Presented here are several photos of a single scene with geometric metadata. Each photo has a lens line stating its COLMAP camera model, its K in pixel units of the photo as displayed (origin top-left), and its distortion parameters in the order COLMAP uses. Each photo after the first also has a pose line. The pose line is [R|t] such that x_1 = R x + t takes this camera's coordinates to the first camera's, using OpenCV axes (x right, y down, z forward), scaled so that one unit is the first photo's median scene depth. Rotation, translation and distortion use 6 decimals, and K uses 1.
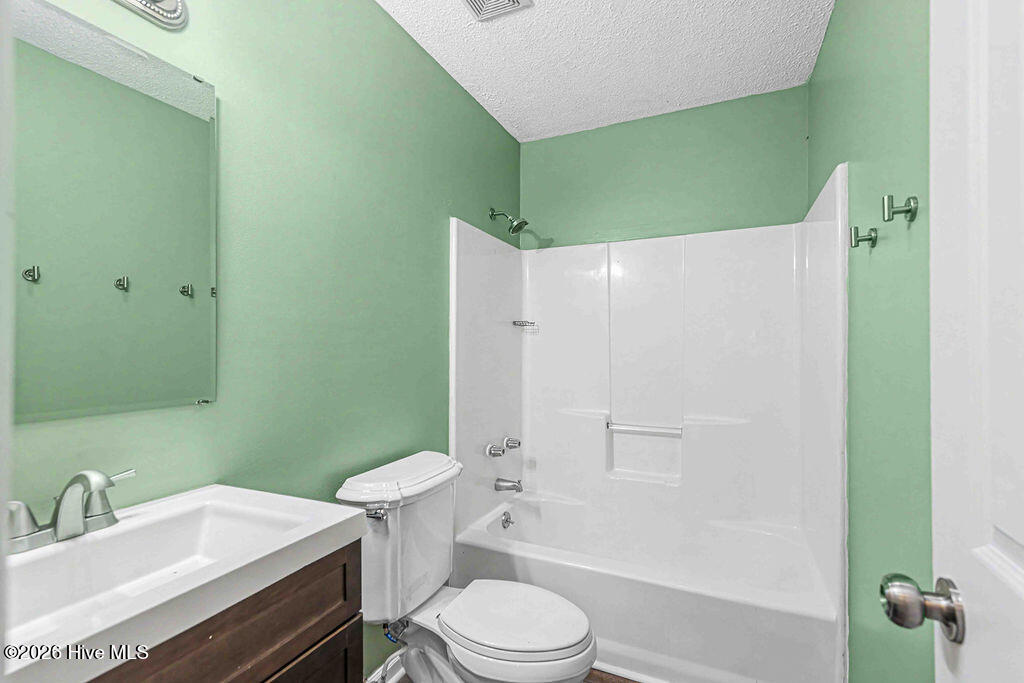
lens RADIAL K [[463.5, 0, 512.0], [0, 463.5, 341.5], [0, 0, 1]] dist [0.003373, 0.000536]
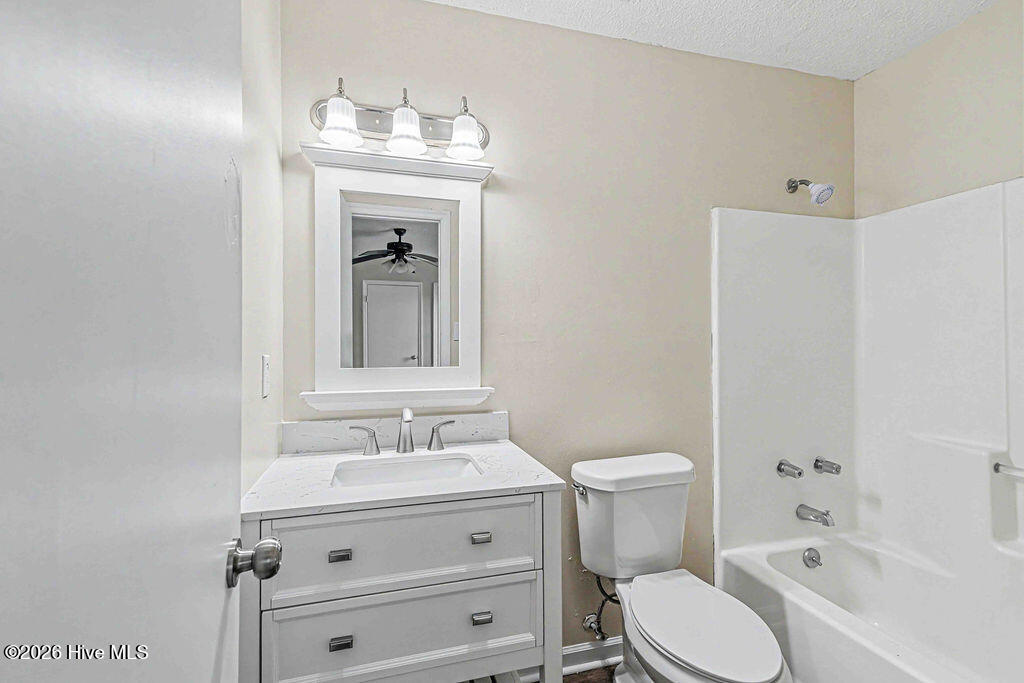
lens RADIAL K [[463.5, 0, 512.0], [0, 463.5, 341.5], [0, 0, 1]] dist [0.003373, 0.000536]
pose [[0.643831, -0.008762, -0.765118, 0.267926], [0.011154, 0.999936, -0.002065, -0.000213], [0.765087, -0.007205, 0.643887, 0.070143]]
